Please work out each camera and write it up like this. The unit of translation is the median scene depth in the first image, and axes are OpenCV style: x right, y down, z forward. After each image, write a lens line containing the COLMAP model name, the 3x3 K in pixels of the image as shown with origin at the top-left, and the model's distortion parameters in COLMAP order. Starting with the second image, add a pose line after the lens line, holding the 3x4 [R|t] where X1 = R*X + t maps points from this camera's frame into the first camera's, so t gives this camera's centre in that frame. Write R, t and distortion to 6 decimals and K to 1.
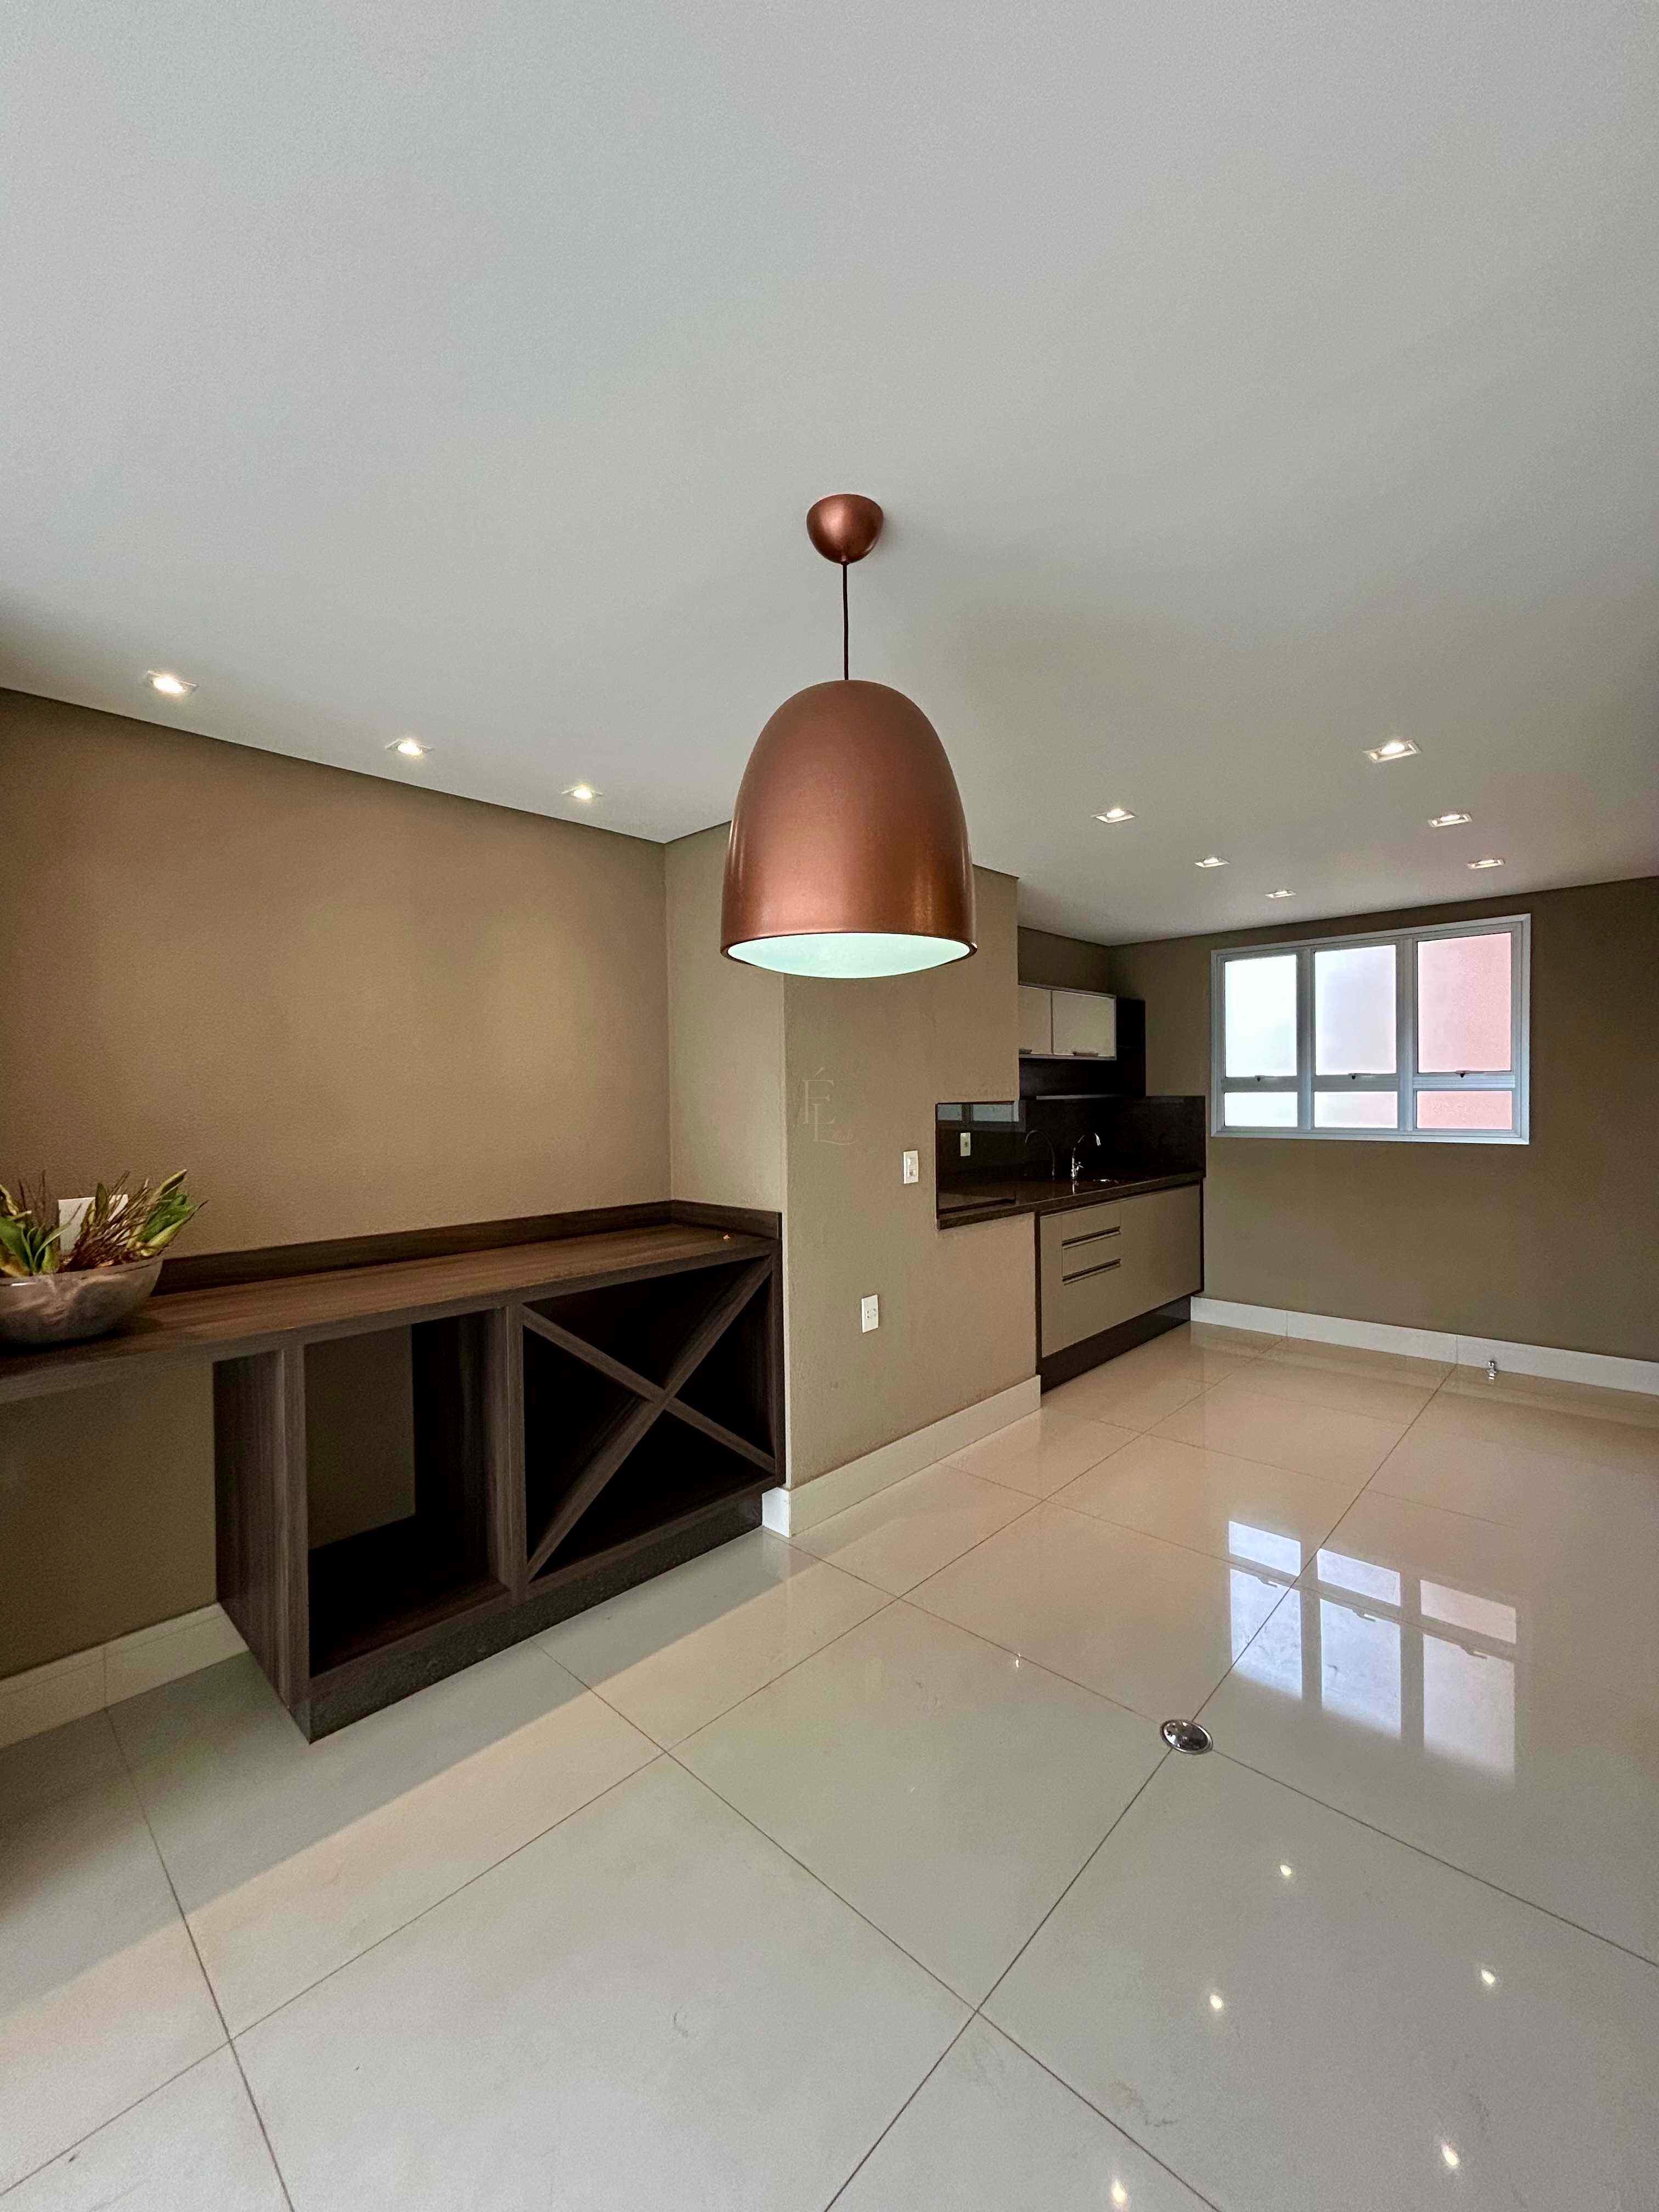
lens RADIAL K [[893.0, 0, 824.7], [0, 893.0, 1109.2], [0, 0, 1]] dist [0.006352, 0.000323]
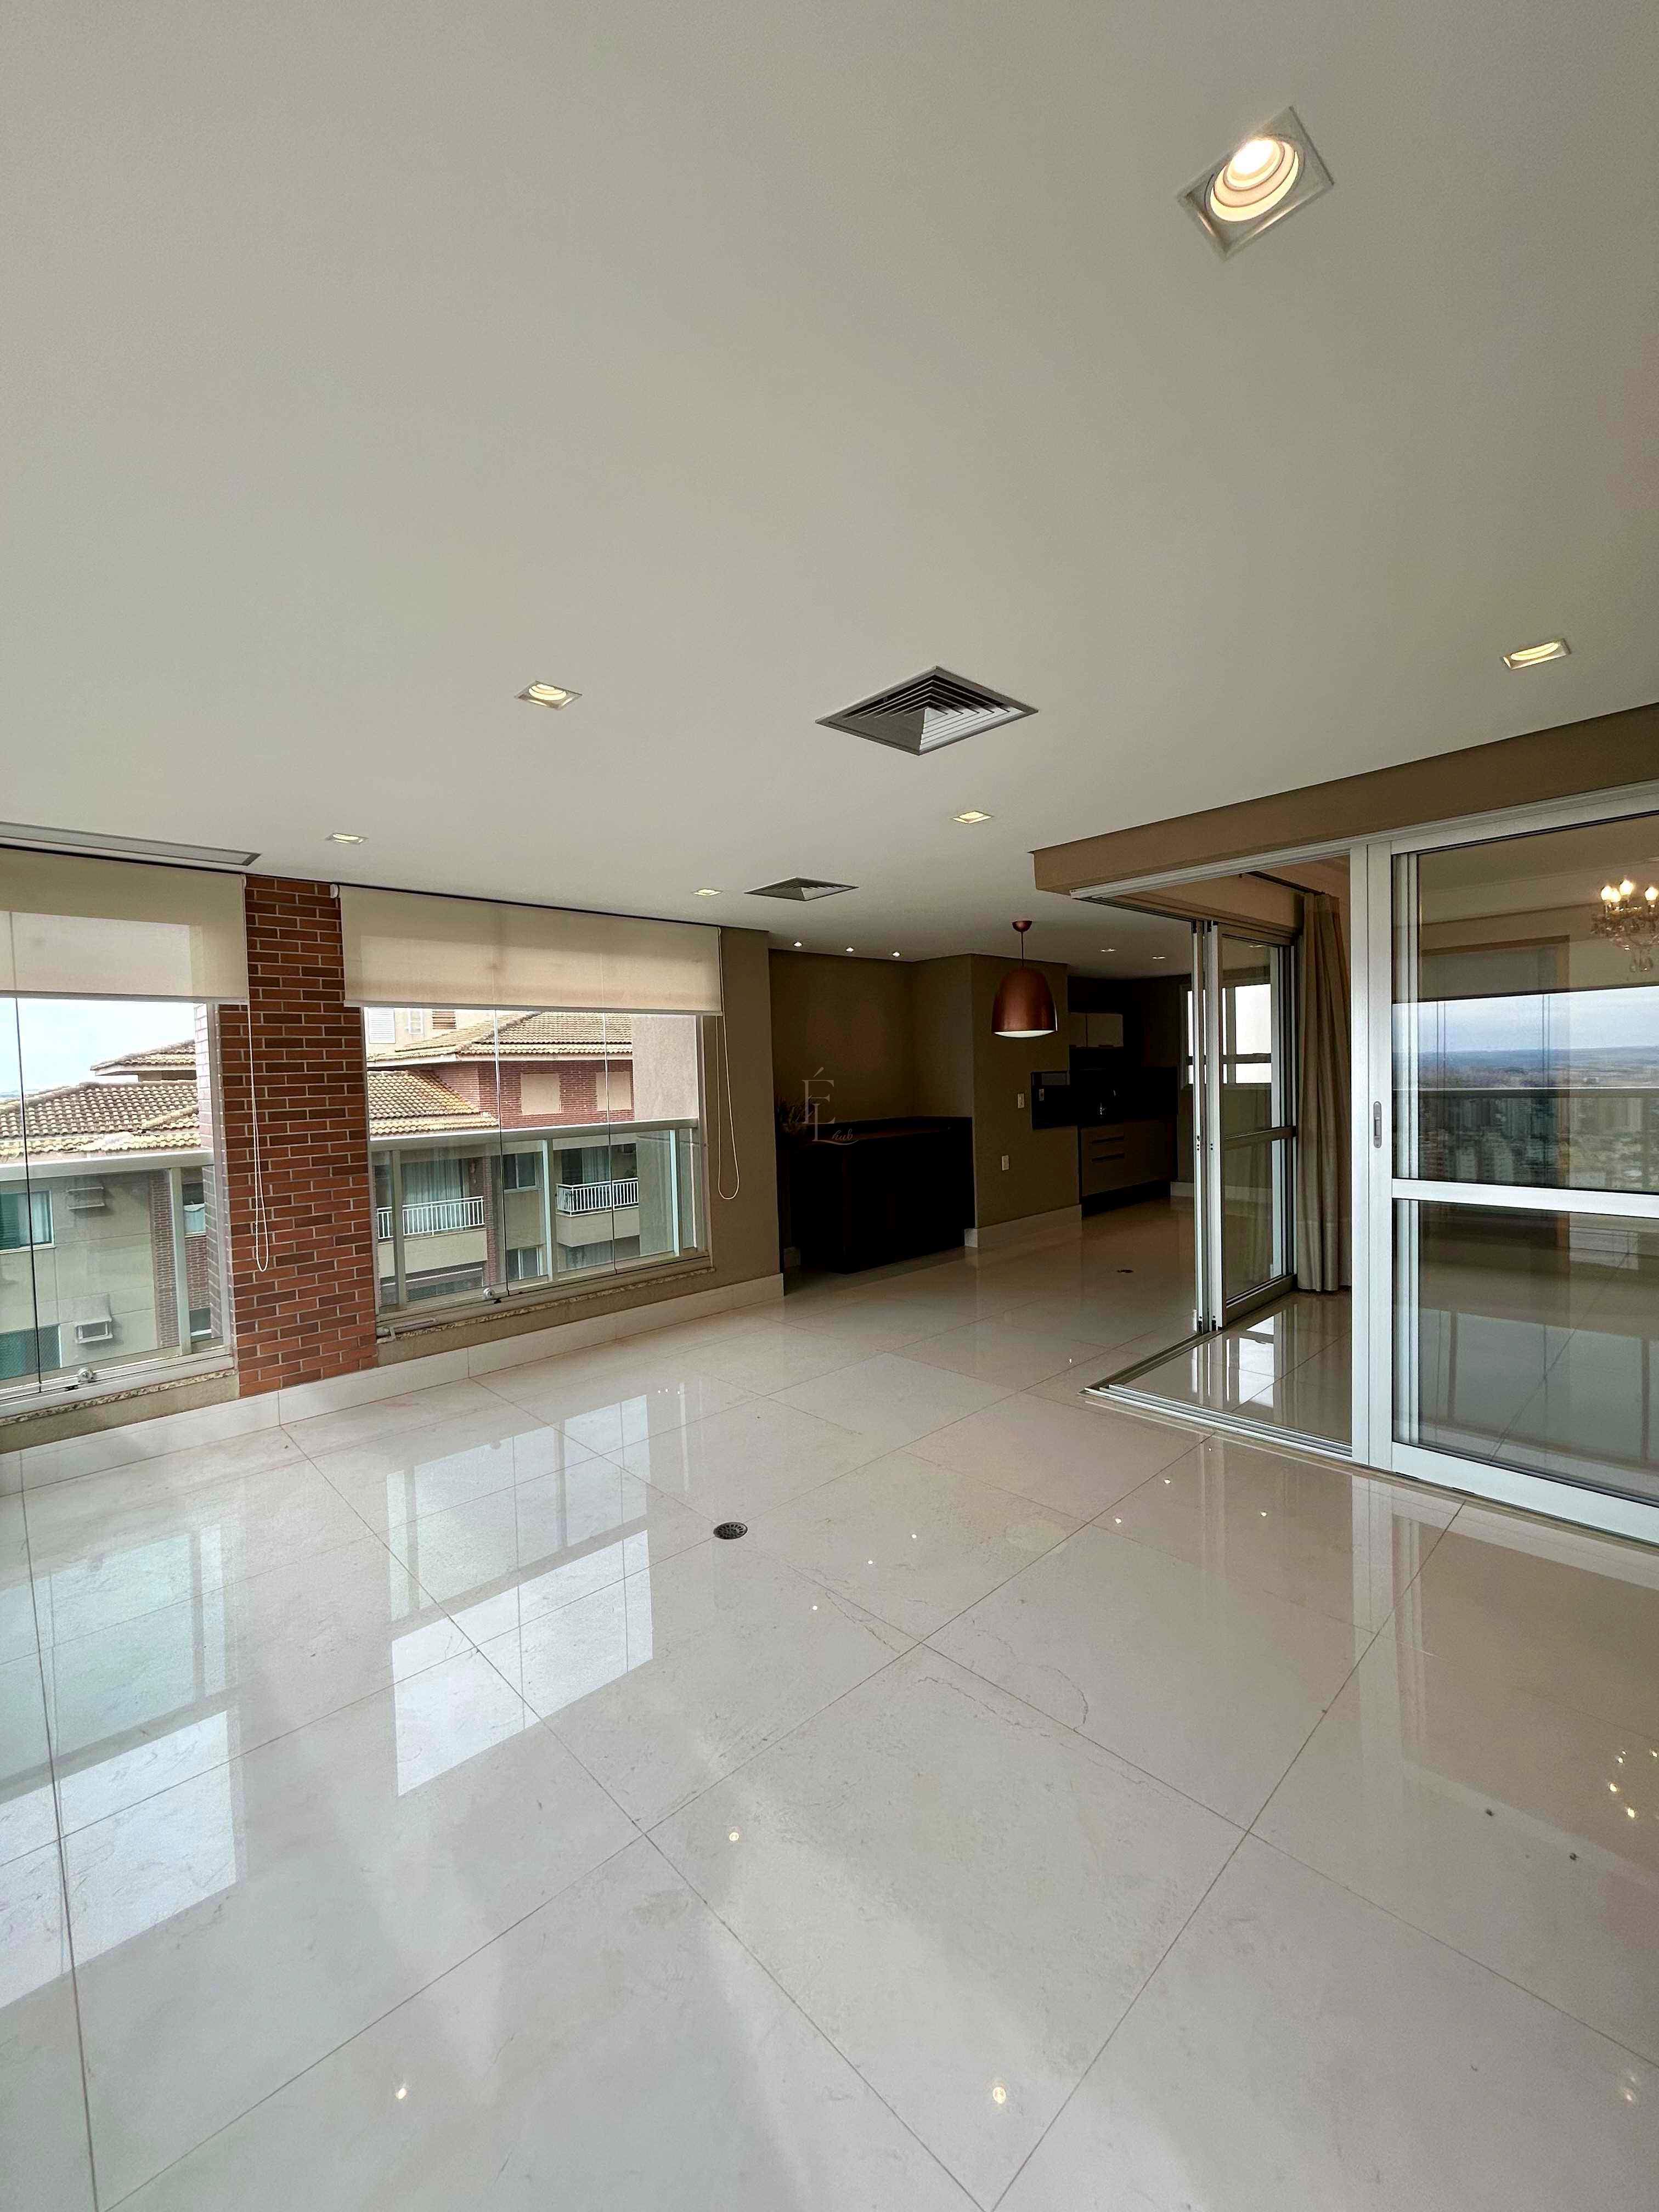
lens RADIAL K [[893.0, 0, 824.7], [0, 893.0, 1109.2], [0, 0, 1]] dist [0.006352, 0.000323]
pose [[0.998237, -0.015824, -0.057214, -0.260538], [0.016985, 0.999658, 0.019863, 0.032237], [0.056880, -0.020800, 0.998164, -1.237007]]
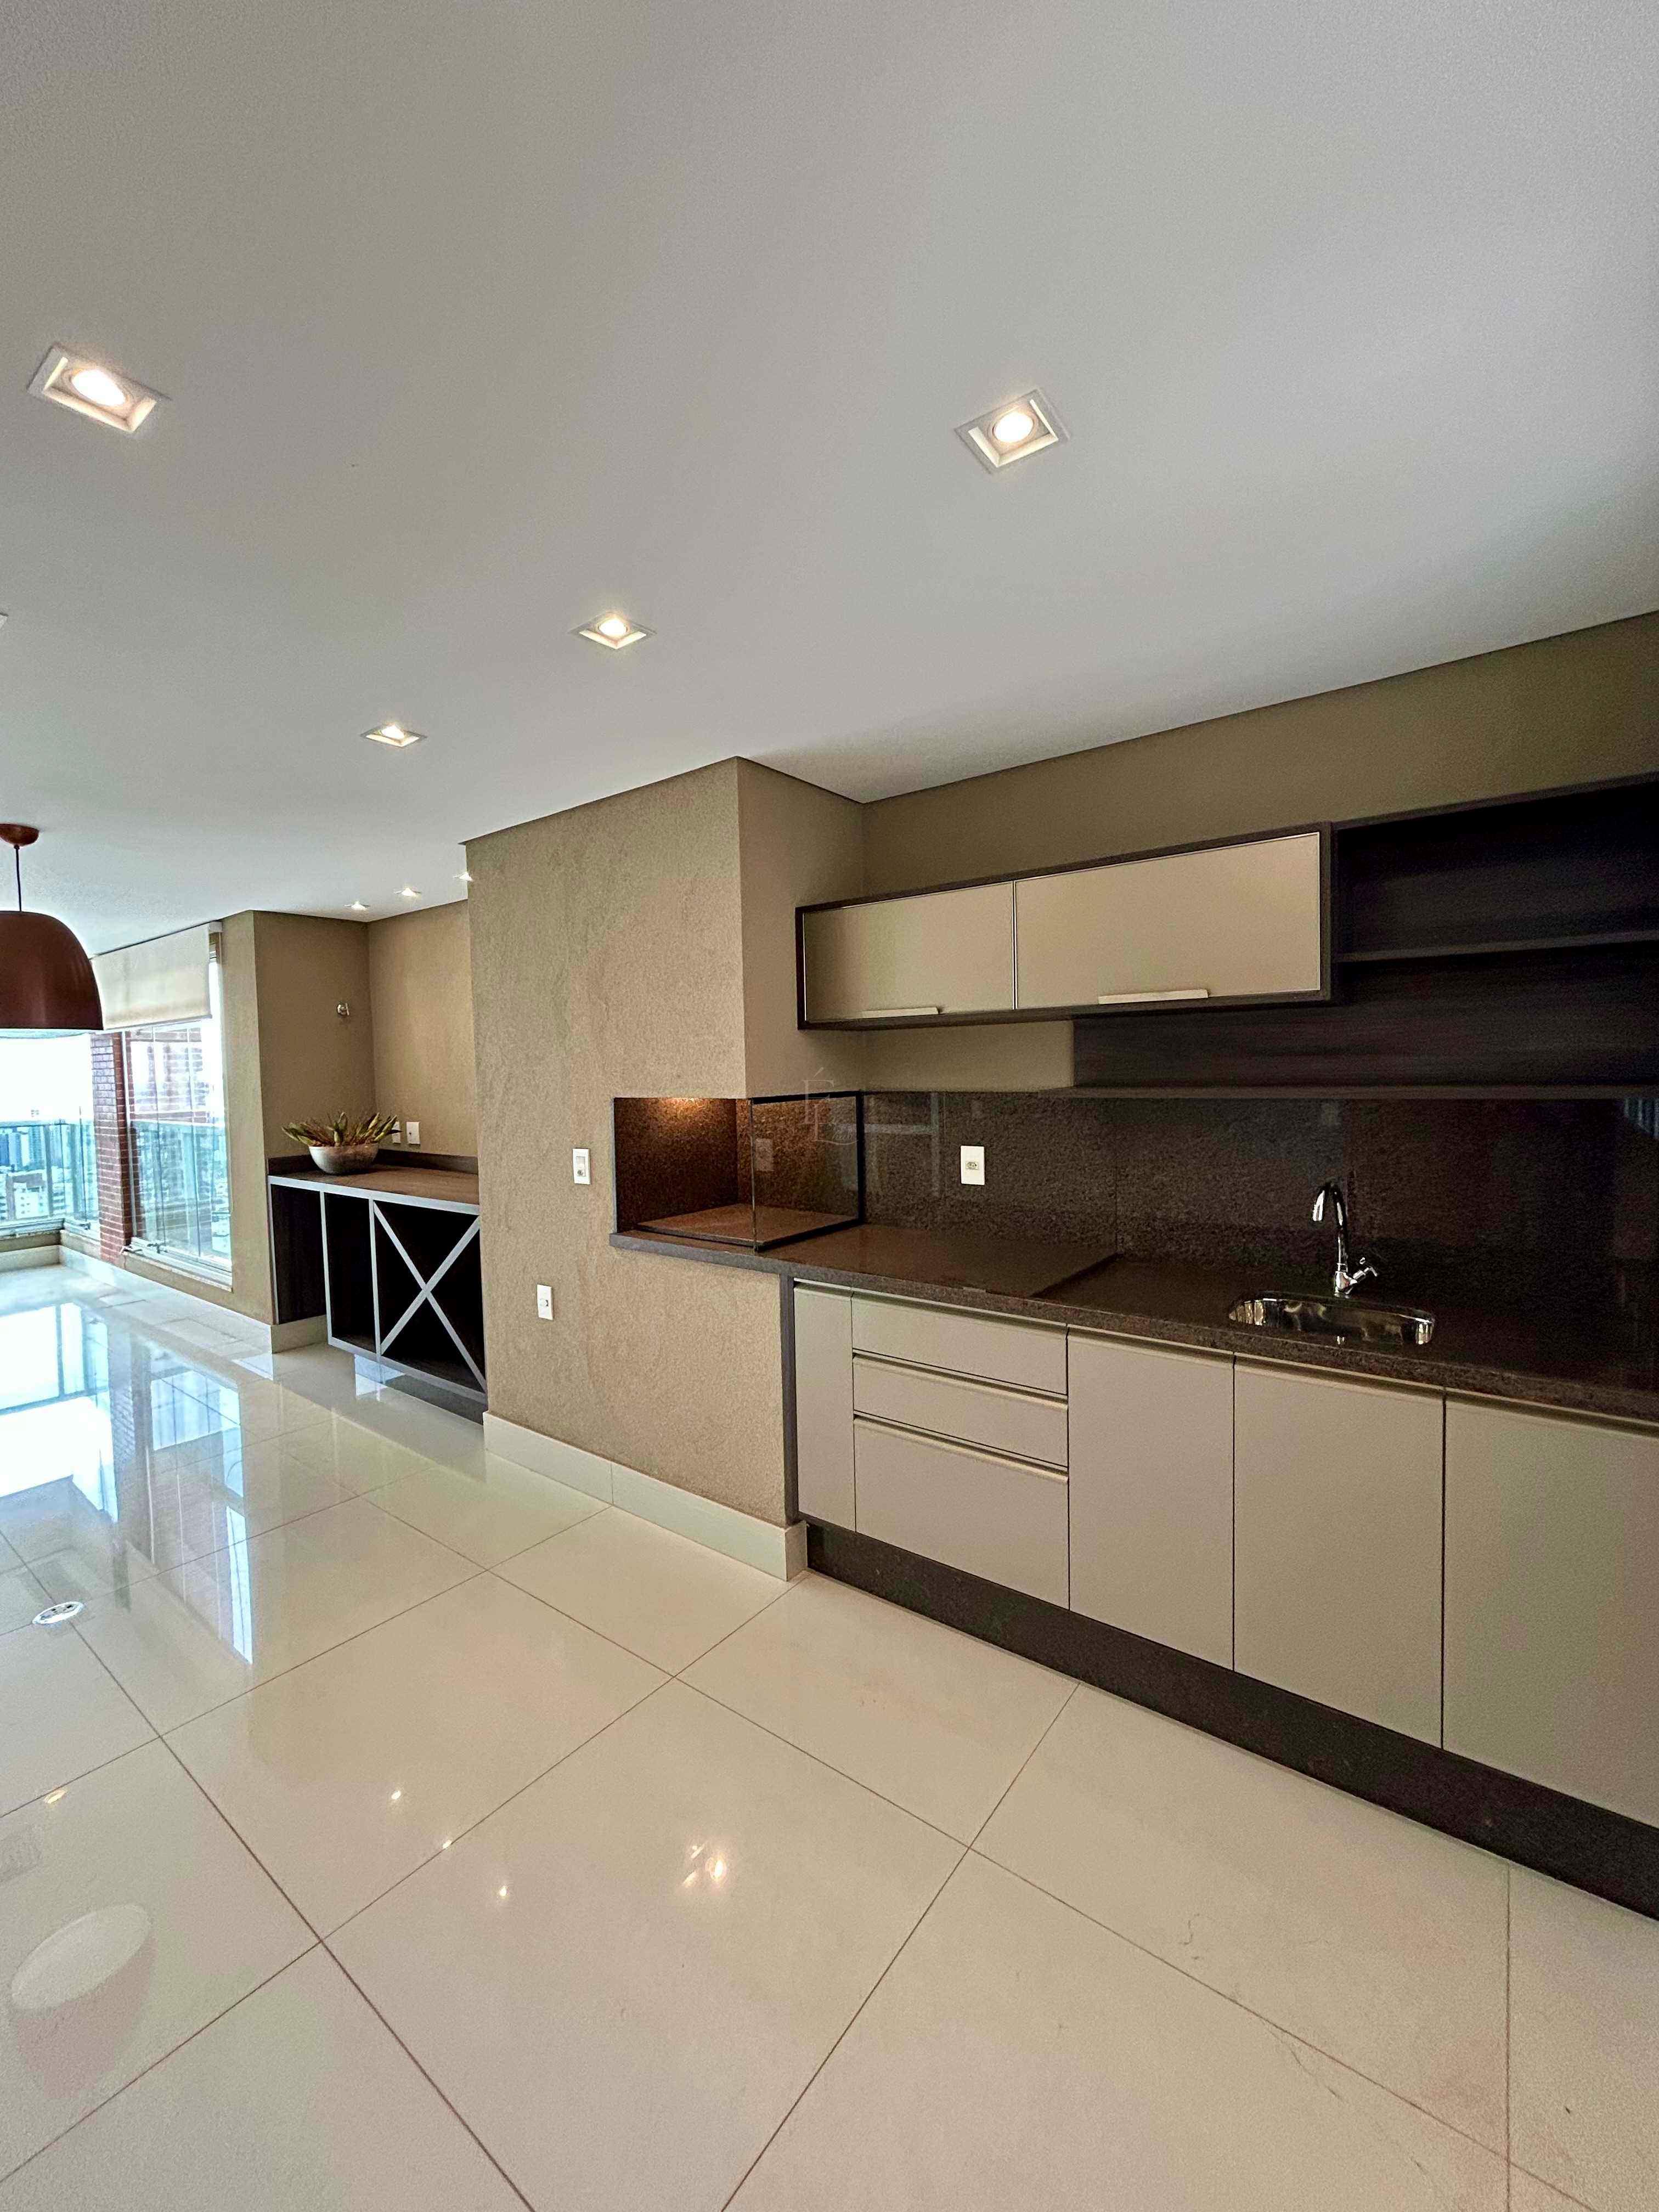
lens RADIAL K [[893.0, 0, 824.7], [0, 893.0, 1109.2], [0, 0, 1]] dist [0.006352, 0.000323]
pose [[0.105114, 0.064433, -0.992371, 0.990123], [0.000971, 0.997892, 0.064894, -0.050557], [0.994460, -0.007785, 0.104830, 1.113237]]
